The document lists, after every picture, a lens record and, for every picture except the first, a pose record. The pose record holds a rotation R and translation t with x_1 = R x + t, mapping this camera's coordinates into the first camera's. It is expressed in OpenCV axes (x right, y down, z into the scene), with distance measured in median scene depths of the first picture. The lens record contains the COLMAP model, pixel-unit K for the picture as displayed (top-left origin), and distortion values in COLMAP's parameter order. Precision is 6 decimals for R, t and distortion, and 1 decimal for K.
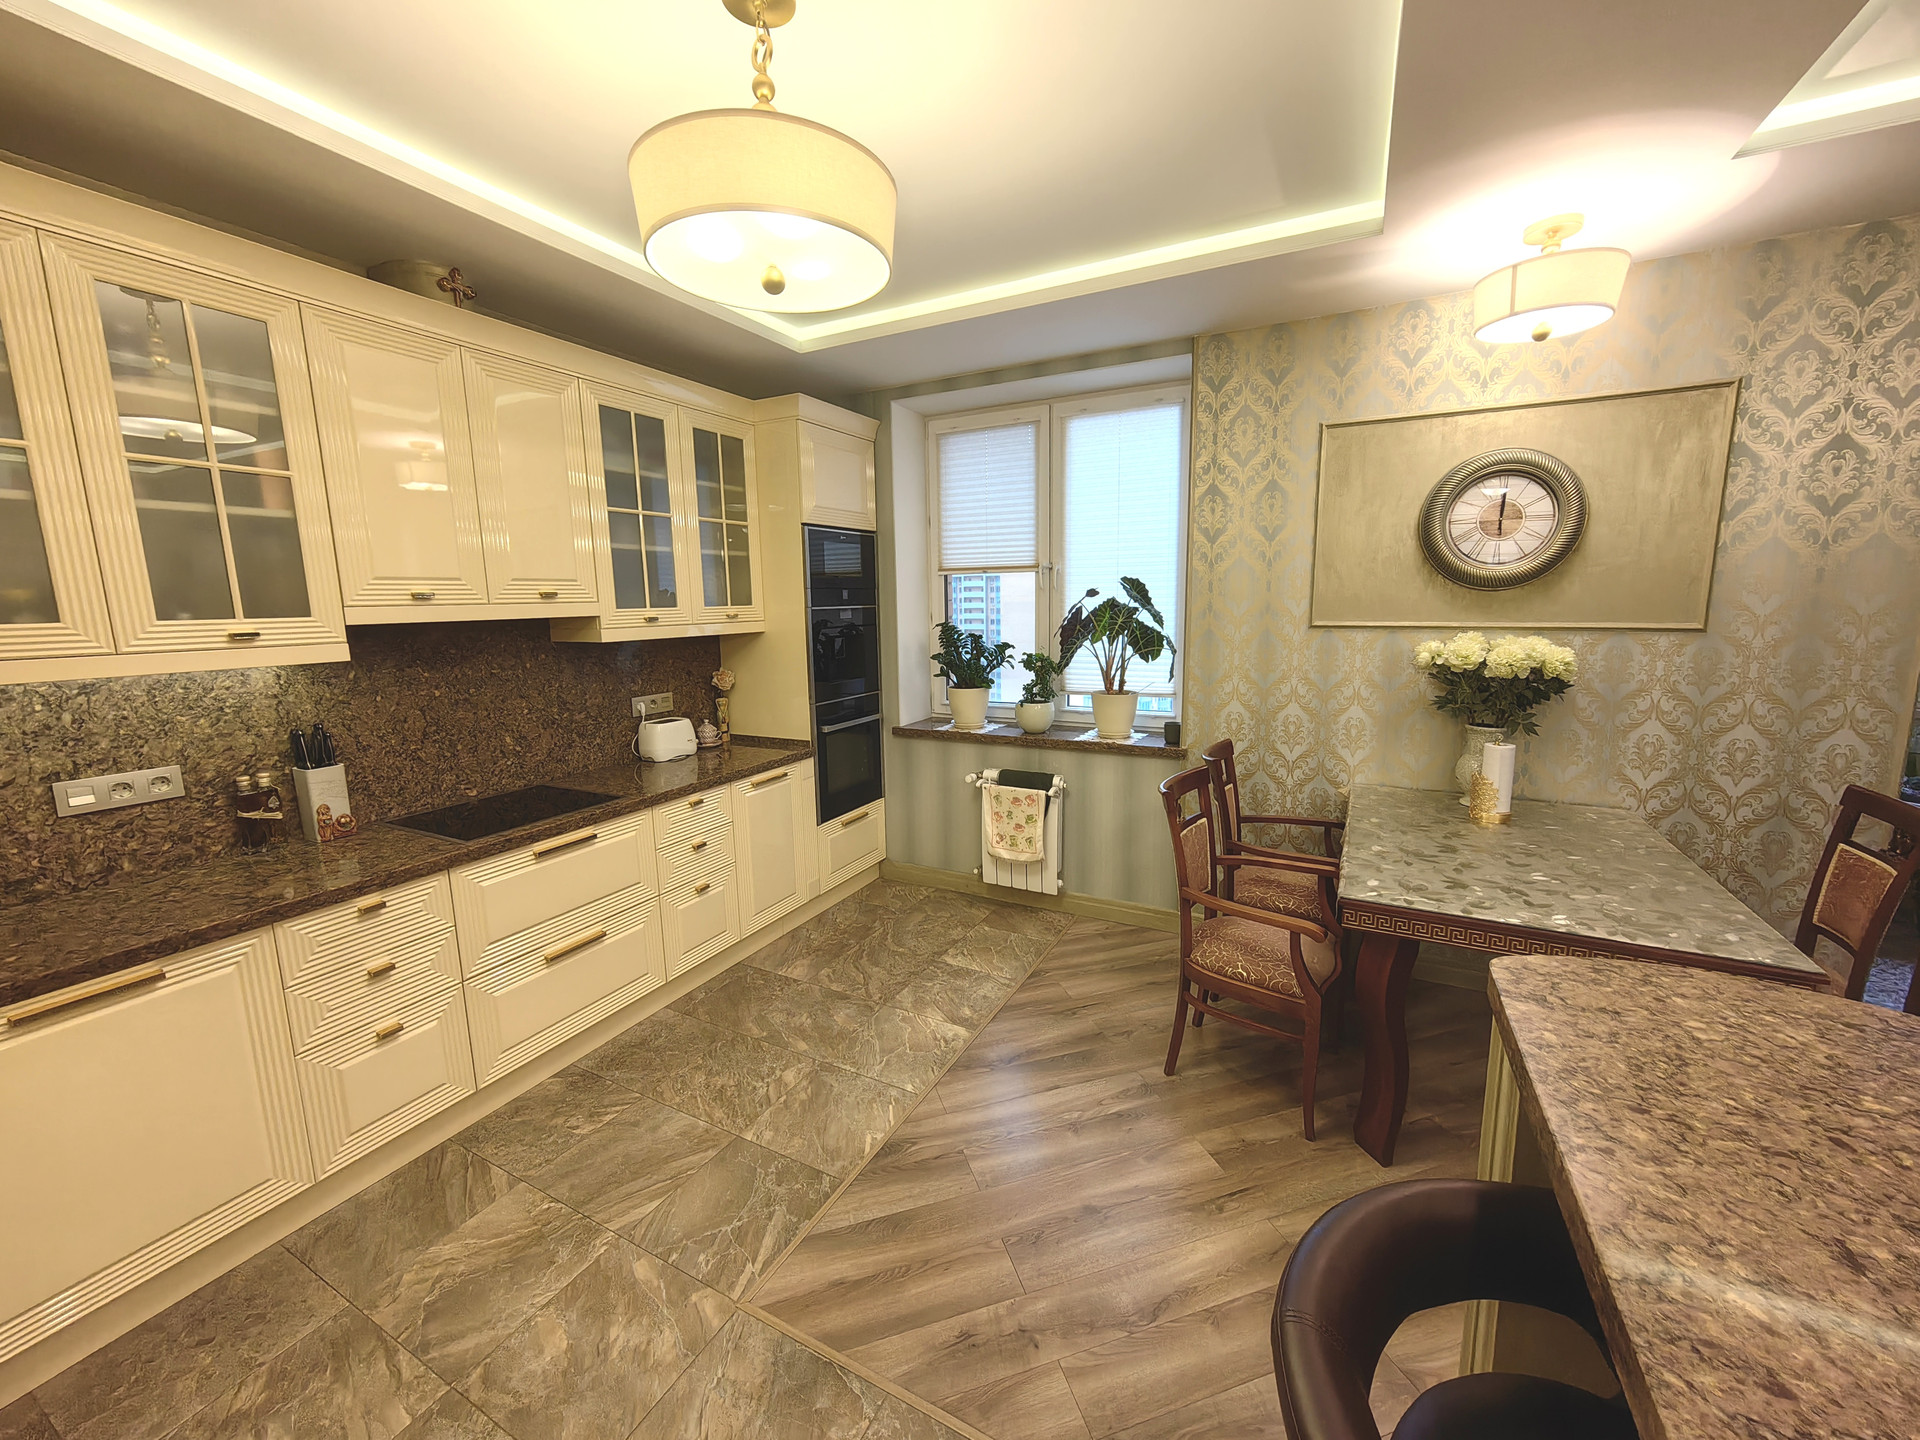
lens RADIAL K [[749.4, 0, 962.7], [0, 749.4, 714.3], [0, 0, 1]] dist [-0.000025, 0.000358]
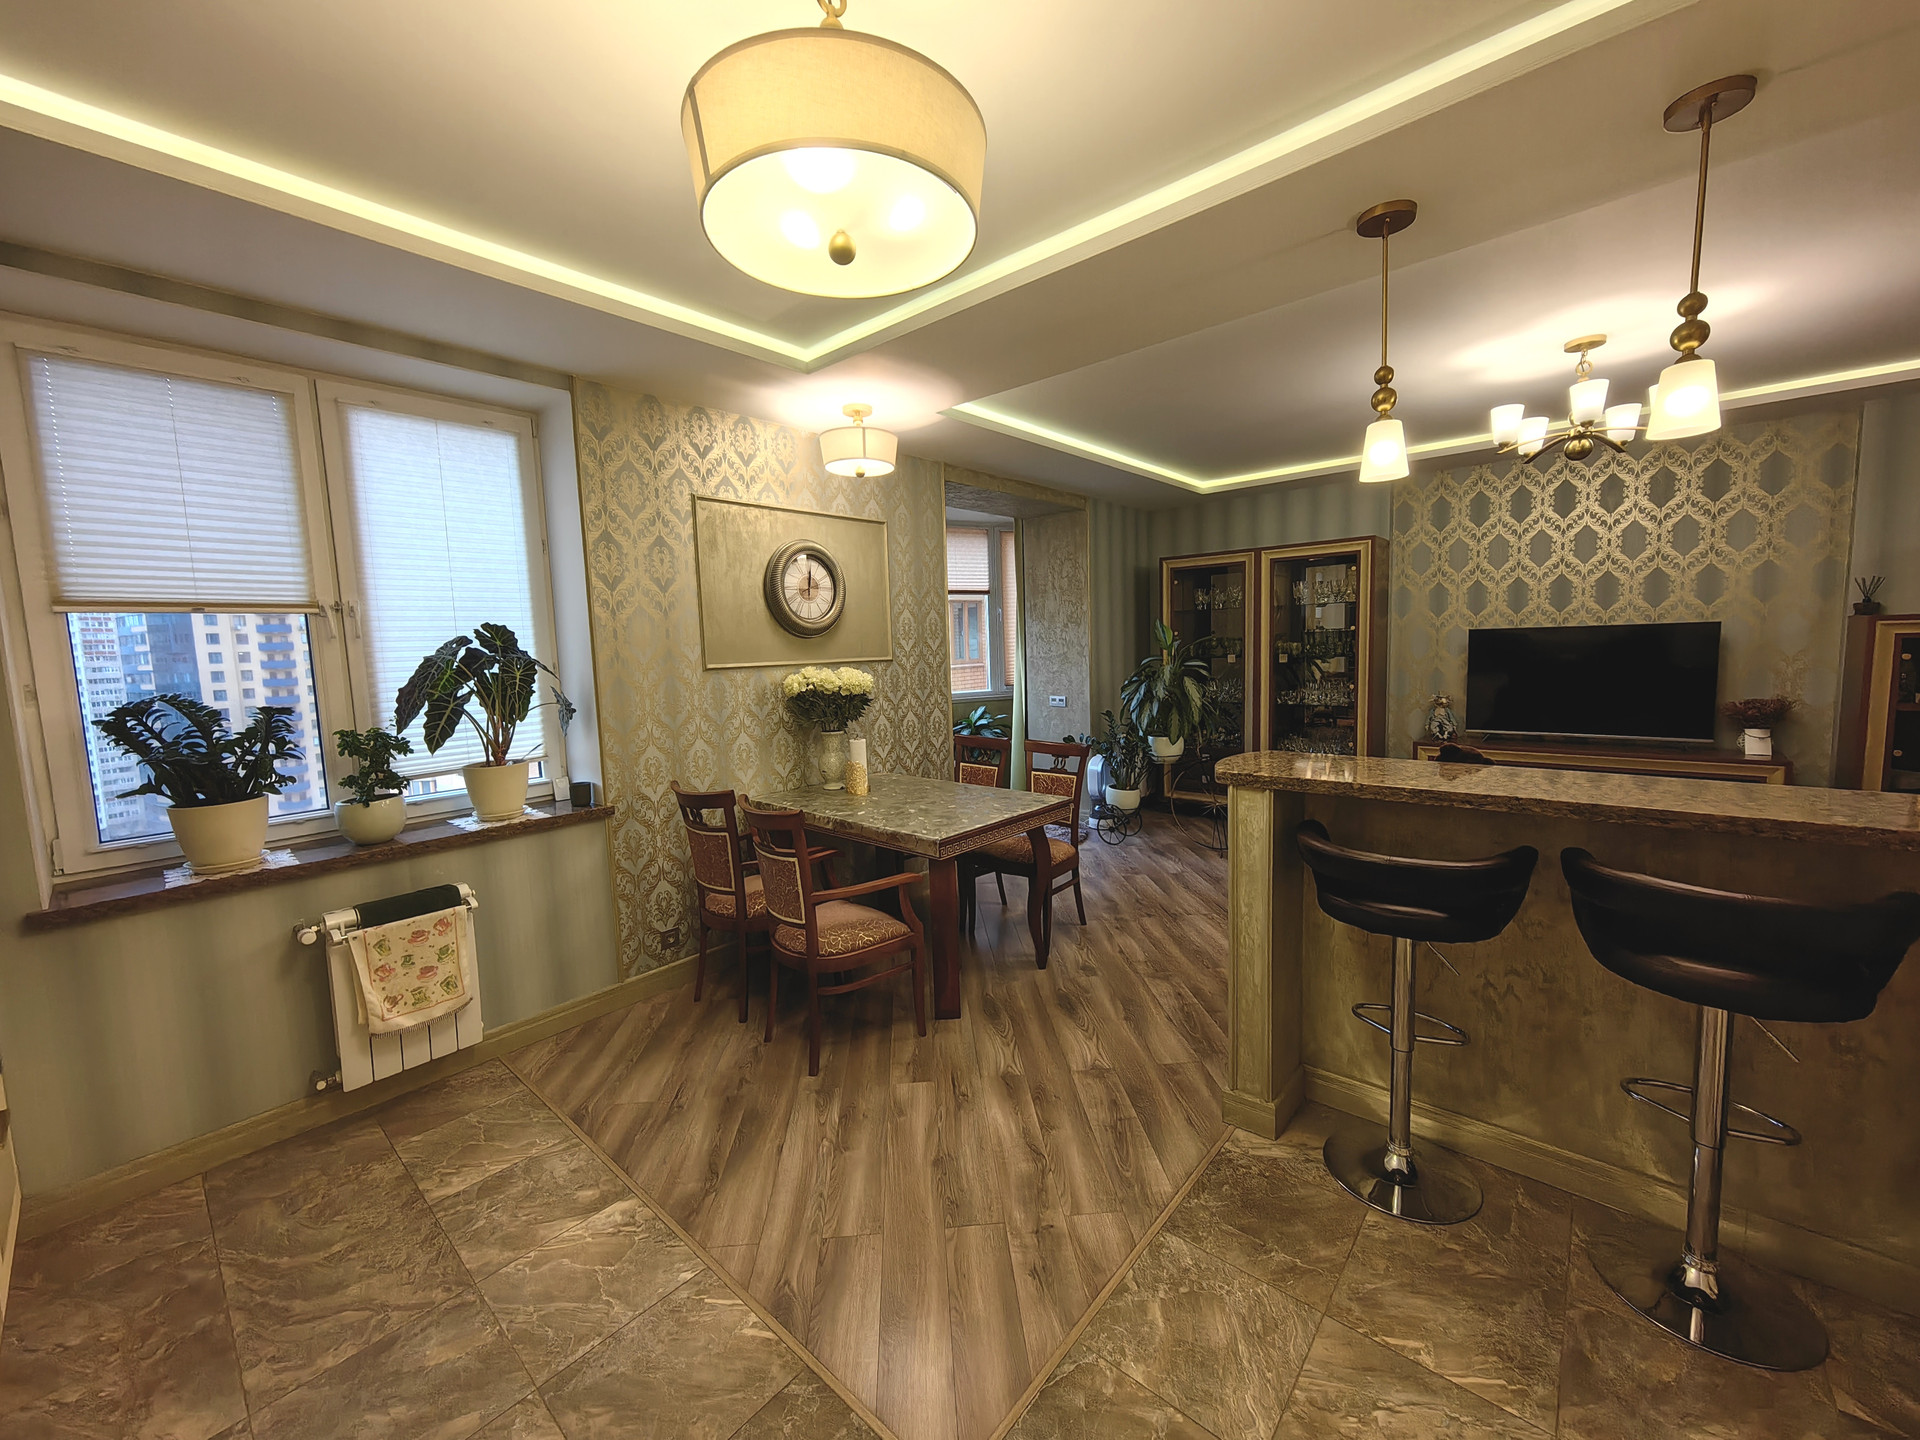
lens RADIAL K [[749.4, 0, 958.3], [0, 749.4, 715.0], [0, 0, 1]] dist [-0.000025, 0.000358]
pose [[0.234286, -0.087823, 0.968193, -0.538820], [0.179688, 0.982664, 0.045654, -0.032437], [-0.955417, 0.163276, 0.246005, 0.362113]]
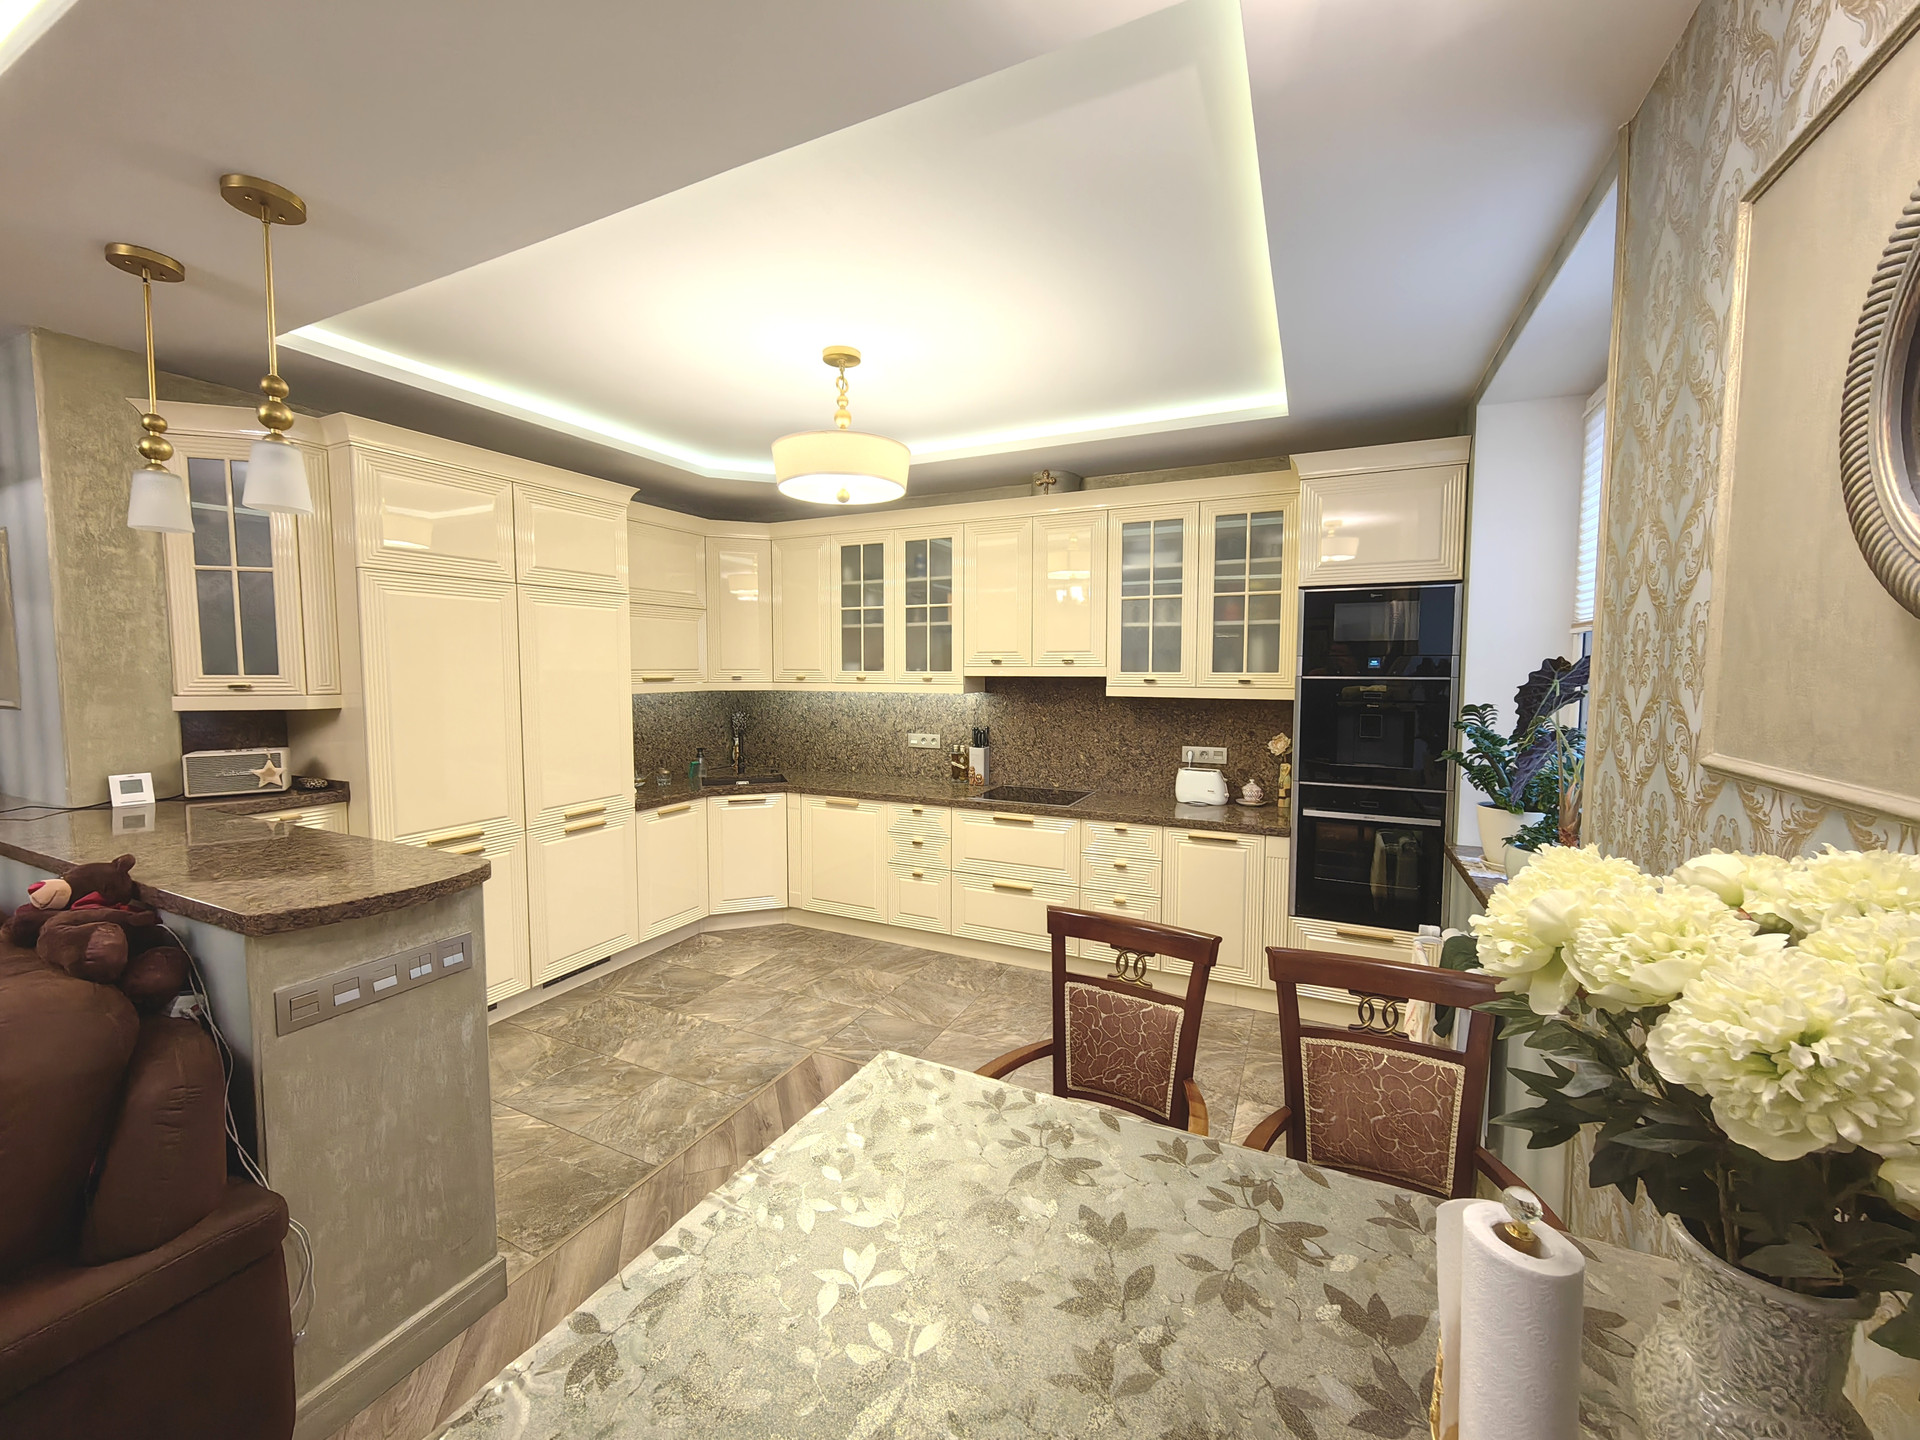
lens RADIAL K [[749.4, 0, 958.7], [0, 749.4, 721.4], [0, 0, 1]] dist [-0.000025, 0.000358]
pose [[0.034511, 0.089638, -0.995376, 0.793335], [-0.159051, 0.983769, 0.083078, -0.110687], [0.986667, 0.155449, 0.048208, 0.618347]]
